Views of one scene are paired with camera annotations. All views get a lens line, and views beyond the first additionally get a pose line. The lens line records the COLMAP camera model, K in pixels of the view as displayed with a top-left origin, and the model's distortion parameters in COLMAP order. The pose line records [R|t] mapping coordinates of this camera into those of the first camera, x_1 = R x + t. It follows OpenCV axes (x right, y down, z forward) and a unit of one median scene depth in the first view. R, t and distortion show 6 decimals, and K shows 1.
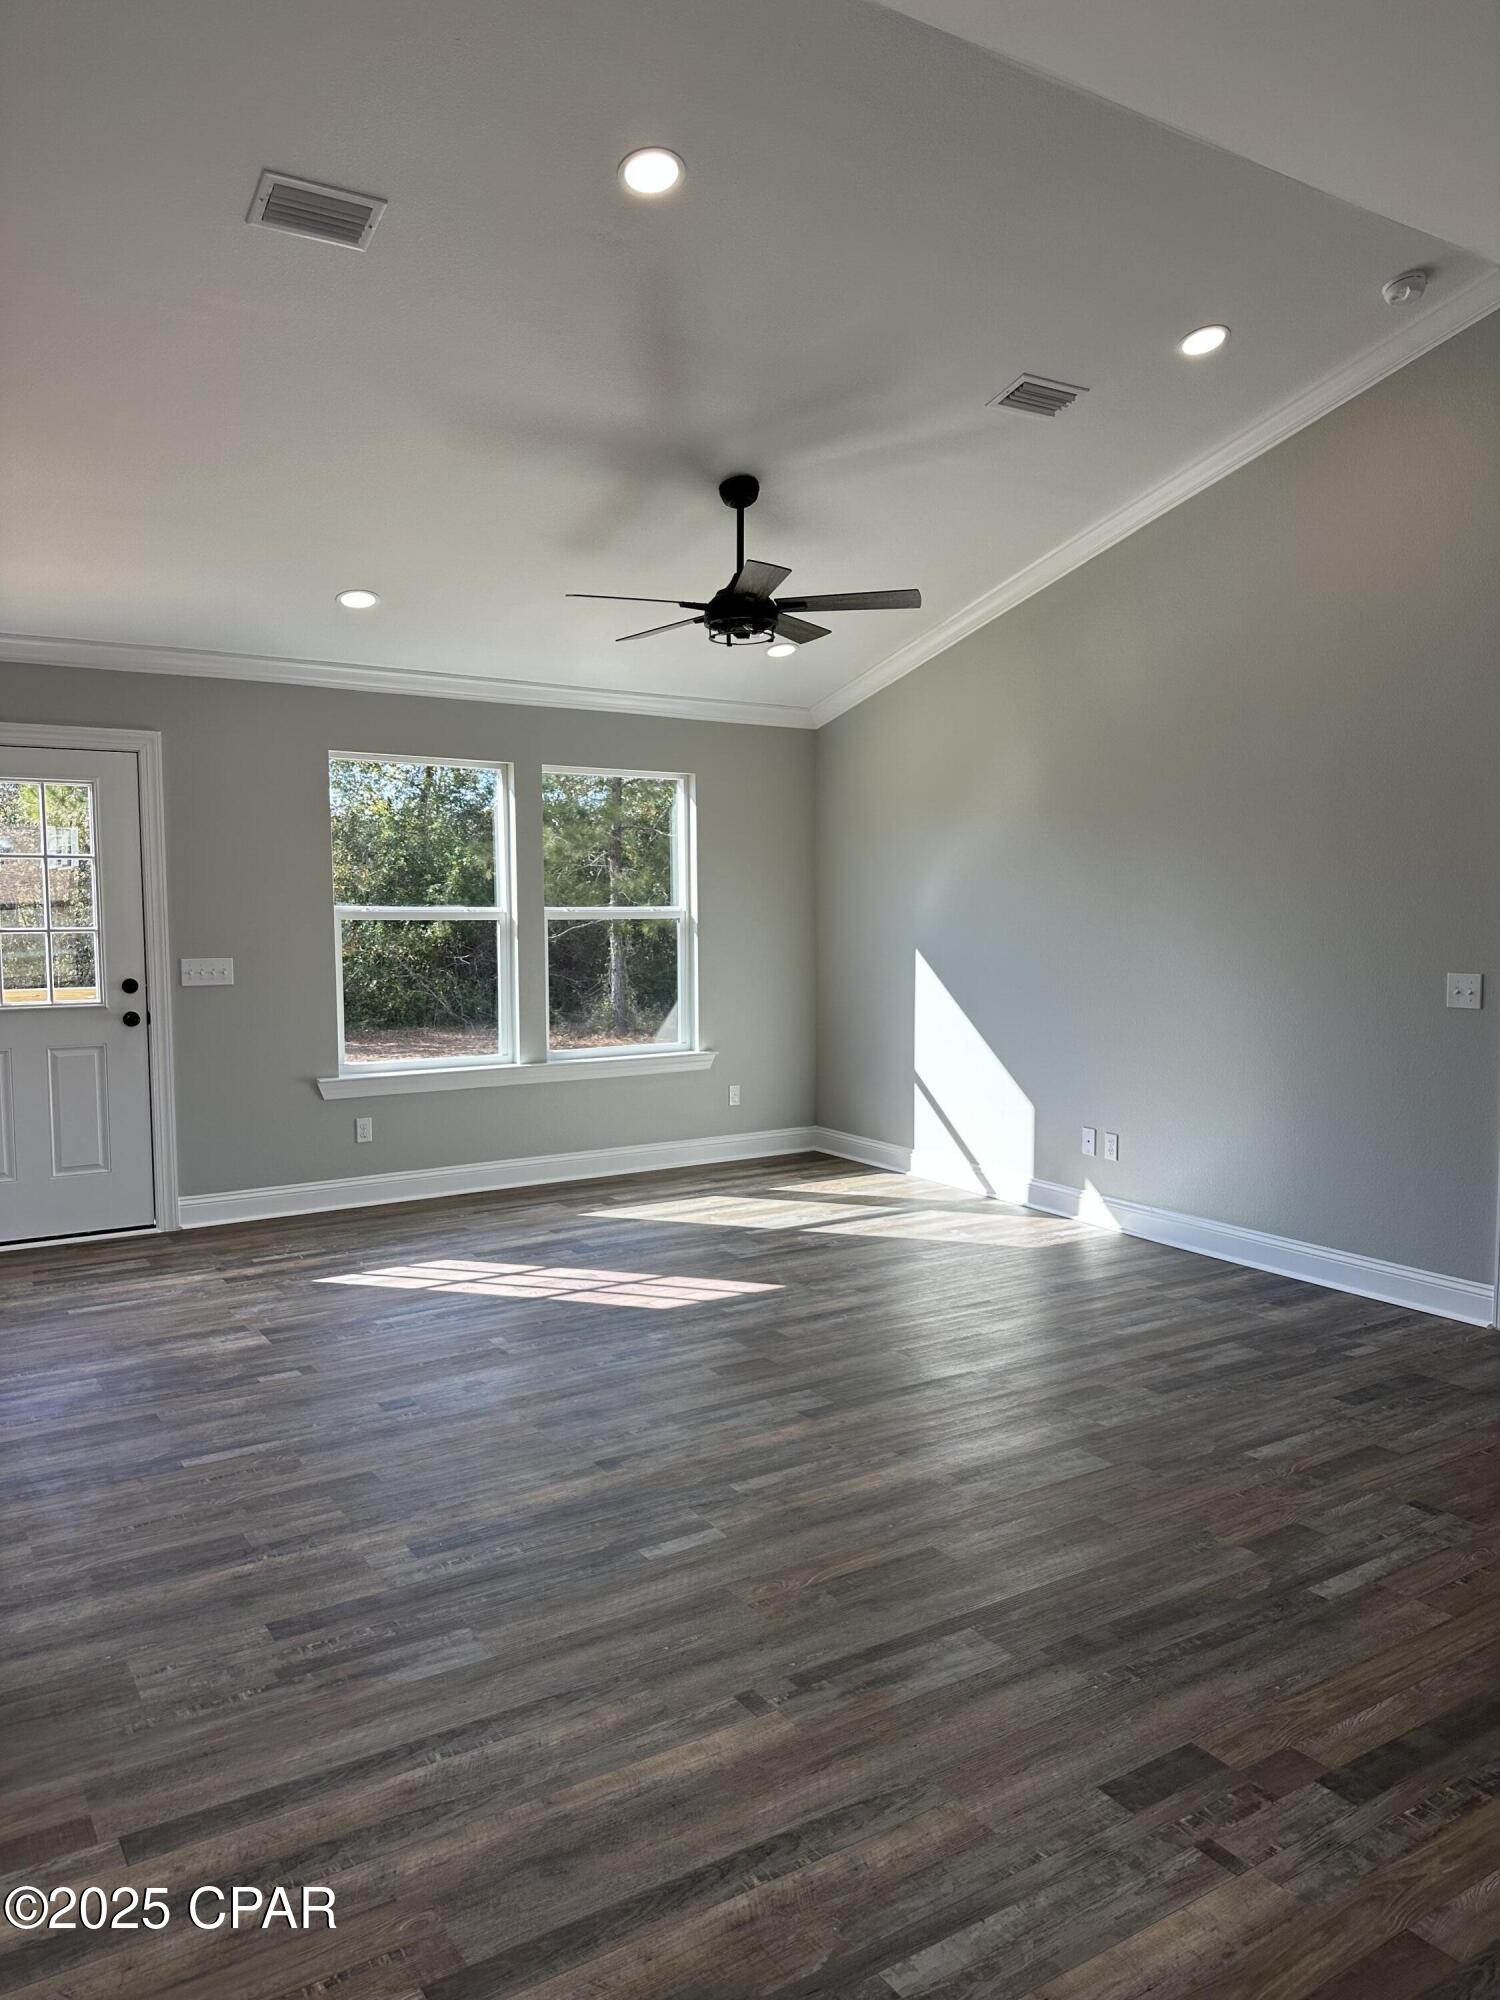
lens RADIAL K [[1415.8, 0, 748.9], [0, 1415.8, 1010.8], [0, 0, 1]] dist [0.029716, -0.029055]
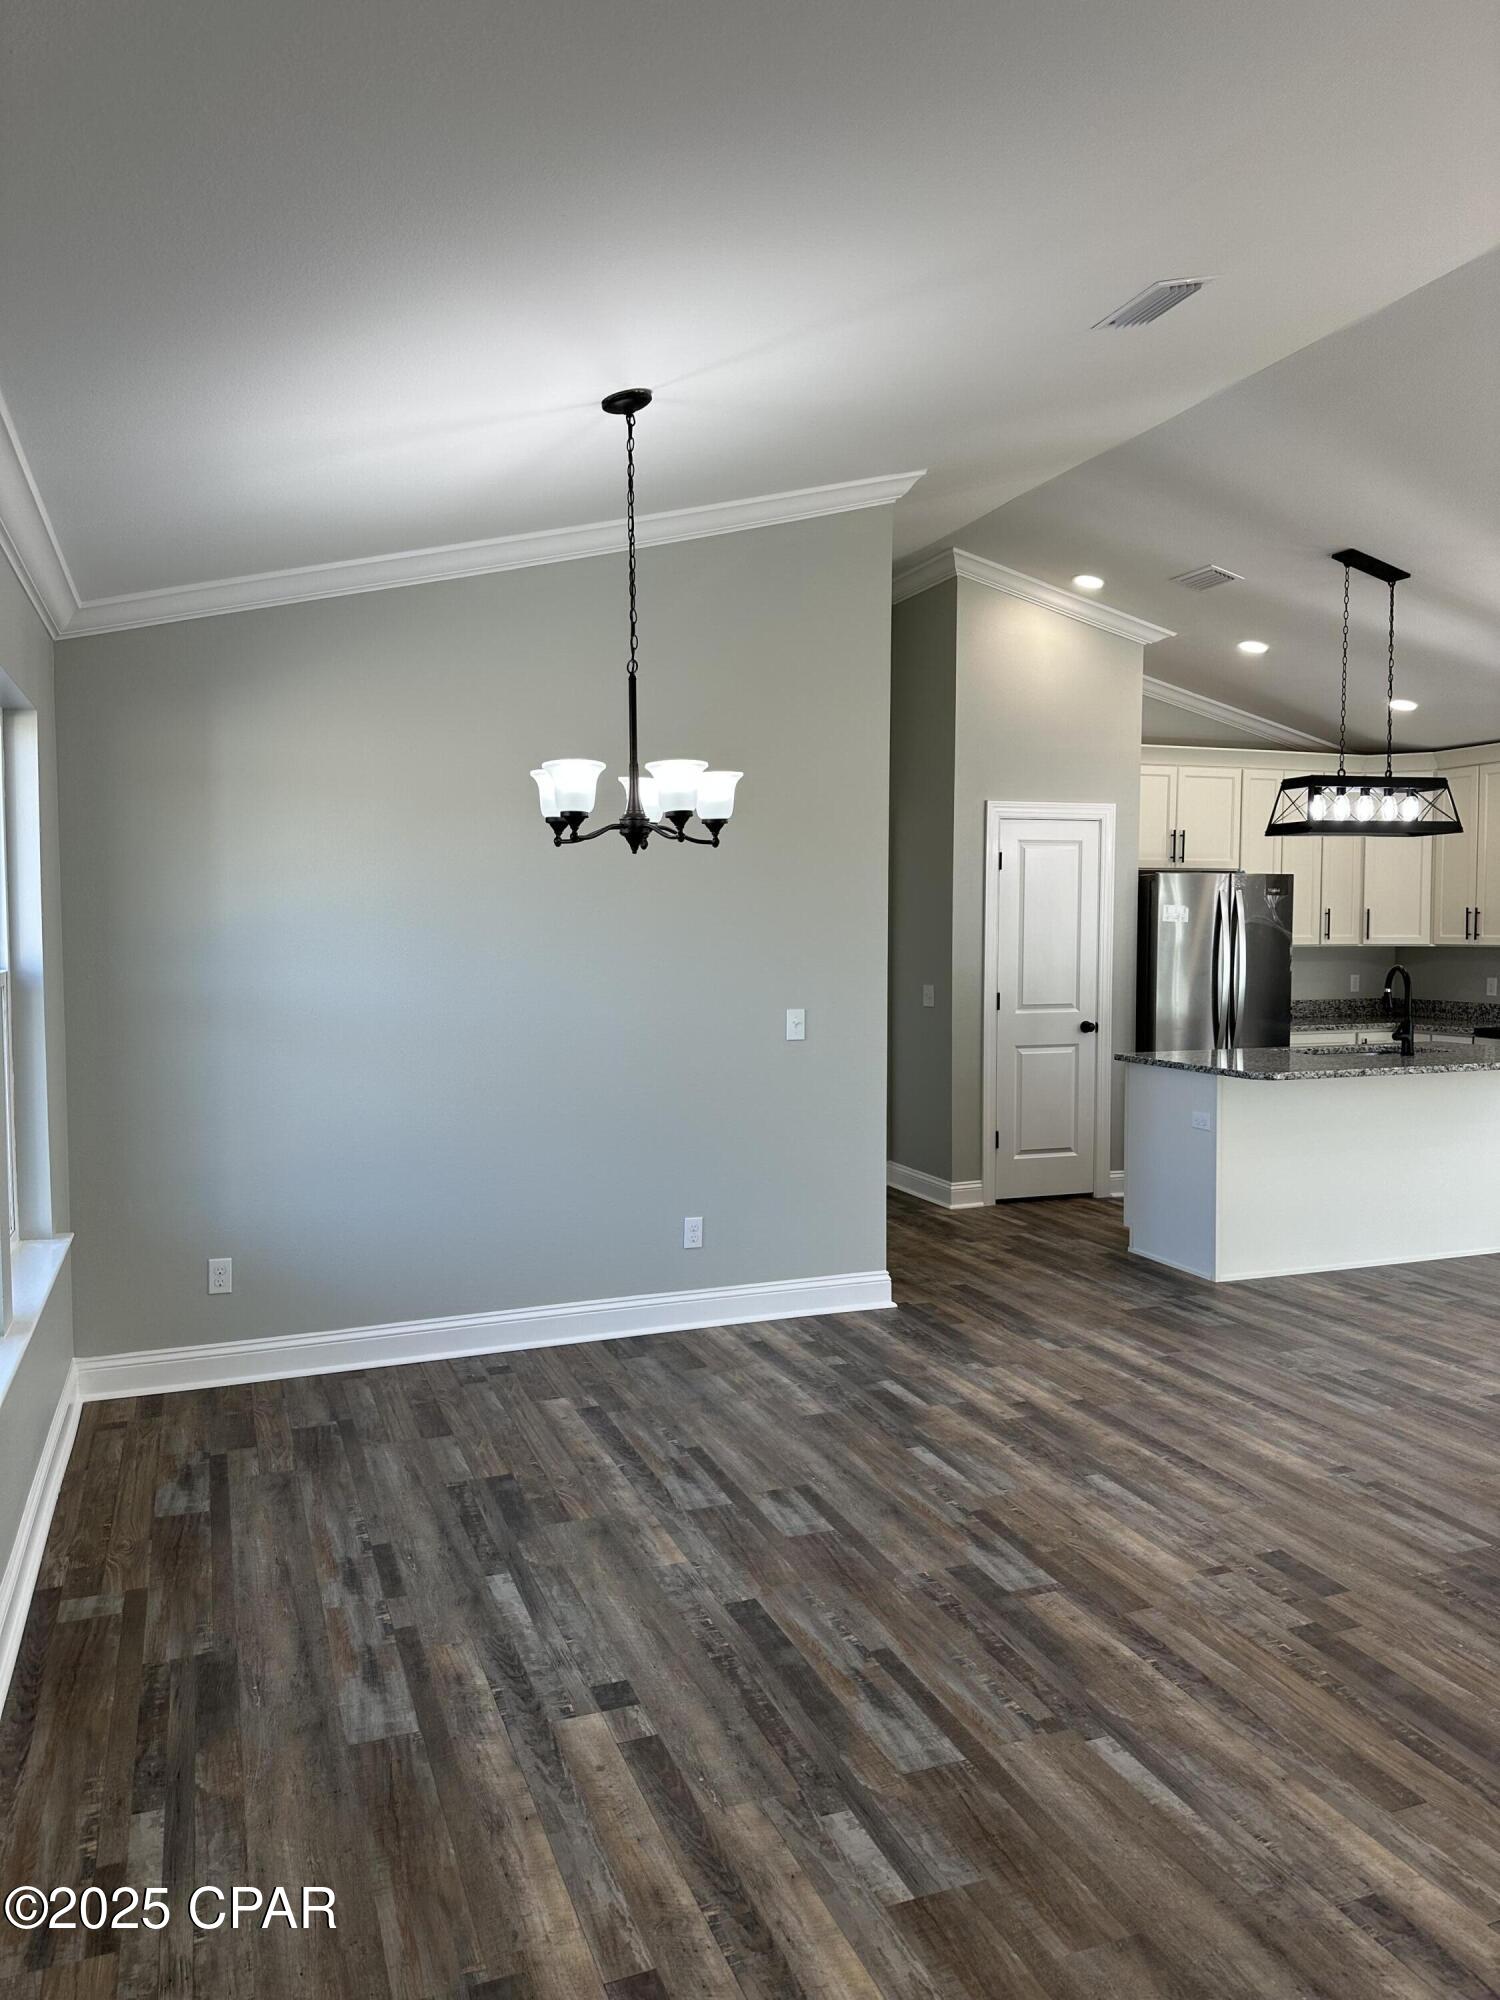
lens RADIAL K [[1402.7, 0, 750.0], [0, 1402.7, 1000.0], [0, 0, 1]] dist [0.059050, -0.083092]
pose [[-0.199538, 0.053341, -0.978437, 0.787372], [-0.078542, 0.994434, 0.070231, -0.036137], [0.976737, 0.090862, -0.194238, 0.312590]]
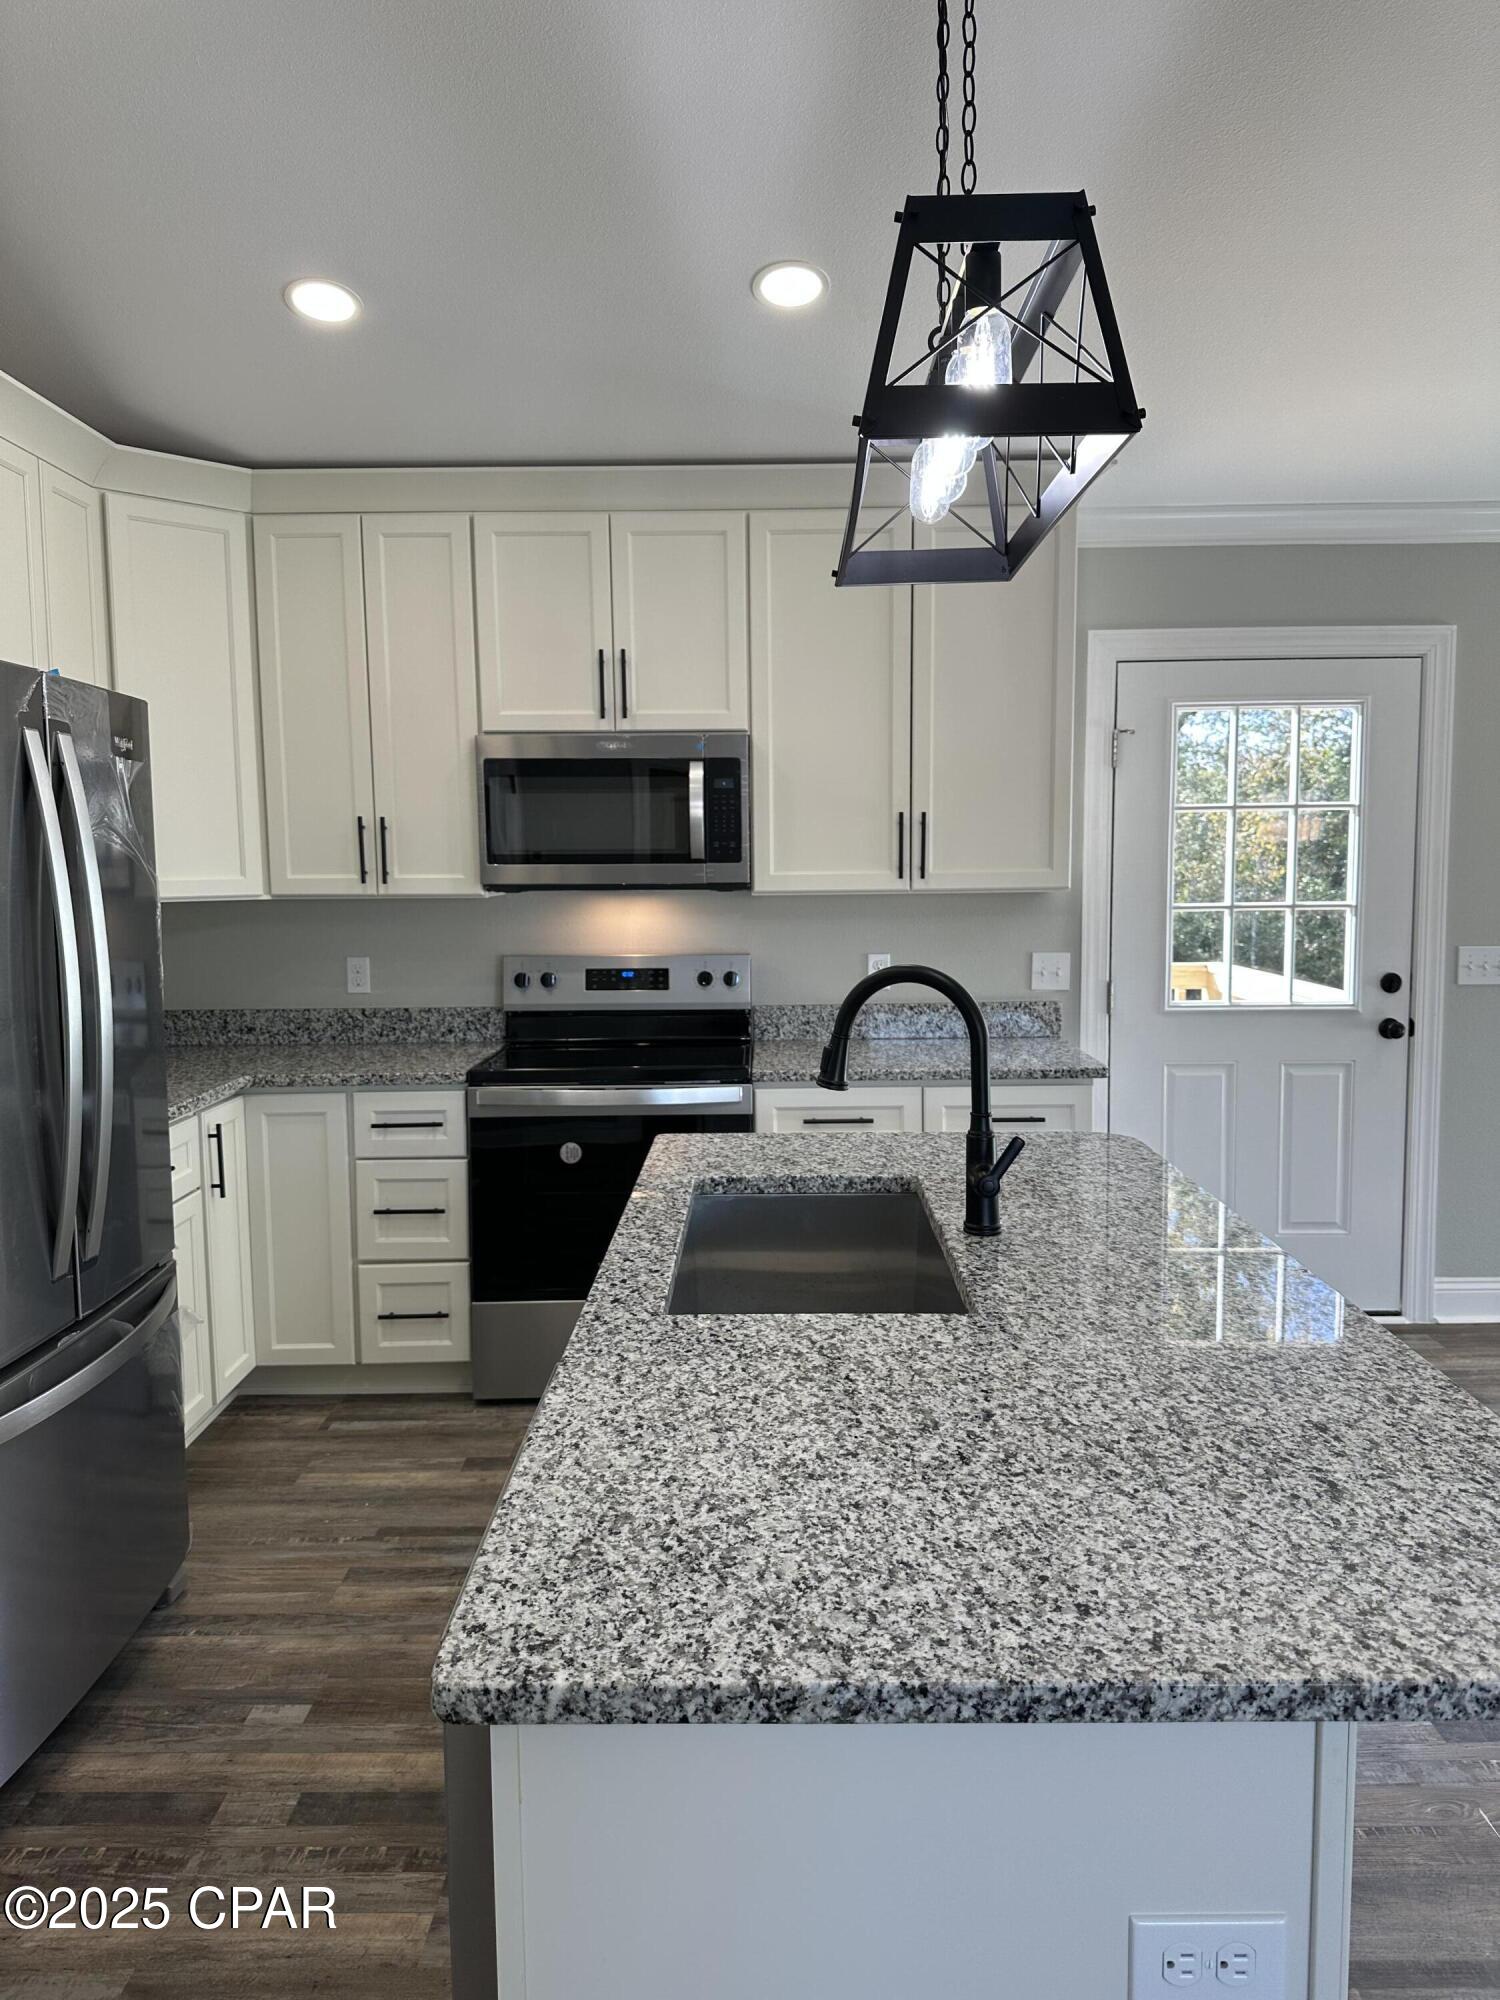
lens RADIAL K [[1402.7, 0, 750.0], [0, 1402.7, 1000.0], [0, 0, 1]] dist [0.059050, -0.083092]
pose [[0.840354, 0.047795, -0.539927, -0.376063], [-0.035163, 0.998814, 0.033688, -0.025266], [0.540896, -0.009324, 0.841038, 0.255007]]
